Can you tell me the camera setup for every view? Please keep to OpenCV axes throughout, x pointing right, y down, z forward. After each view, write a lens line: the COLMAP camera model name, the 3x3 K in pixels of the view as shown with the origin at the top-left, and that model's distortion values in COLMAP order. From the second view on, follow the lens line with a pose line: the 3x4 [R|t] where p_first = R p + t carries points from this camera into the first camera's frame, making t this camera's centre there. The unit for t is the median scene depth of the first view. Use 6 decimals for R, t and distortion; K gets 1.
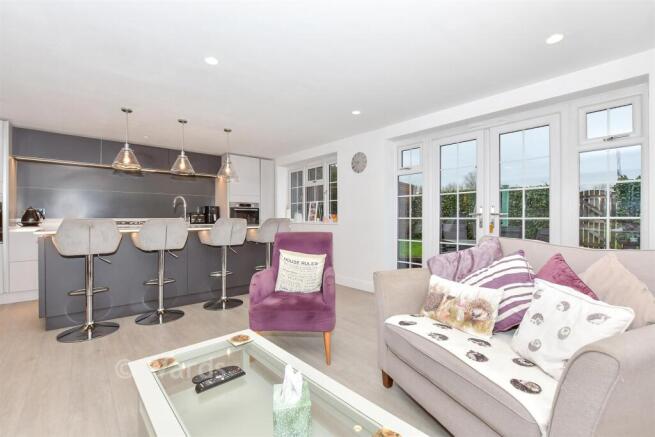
lens RADIAL K [[292.6, 0, 322.6], [0, 292.6, 221.4], [0, 0, 1]] dist [-0.003405, 0.000144]
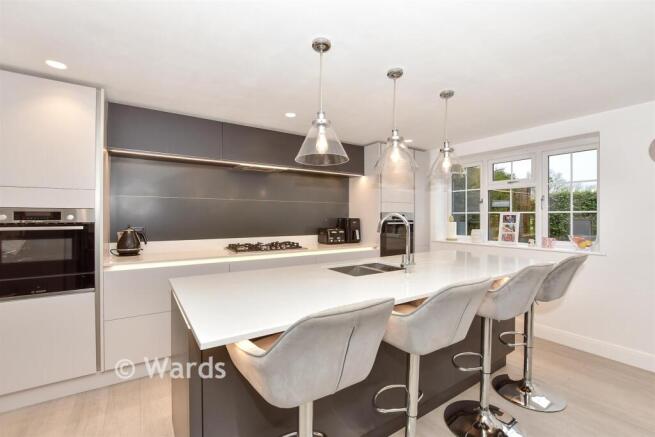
lens RADIAL K [[292.6, 0, 321.4], [0, 292.6, 218.8], [0, 0, 1]] dist [-0.003405, 0.000144]
pose [[0.992481, 0.004834, -0.122302, -0.373412], [-0.004963, 0.999987, -0.000751, -0.051268], [0.122296, 0.001353, 0.992493, 0.304400]]
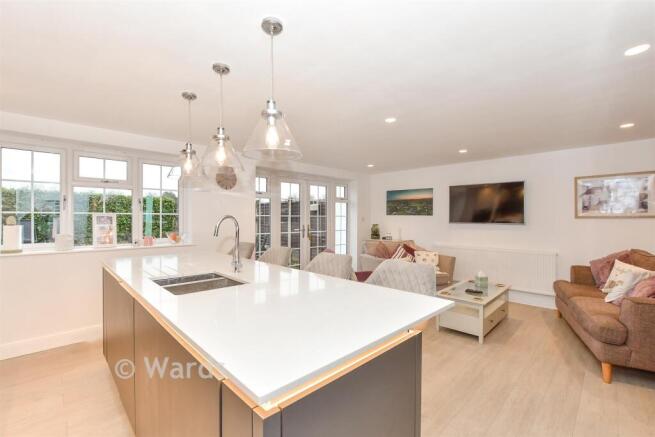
lens RADIAL K [[292.6, 0, 324.6], [0, 292.6, 218.5], [0, 0, 1]] dist [-0.003405, 0.000144]
pose [[-0.024700, -0.001981, 0.999693, -0.669038], [0.008747, 0.999959, 0.002198, -0.054889], [-0.999657, 0.008798, -0.024681, 0.557184]]
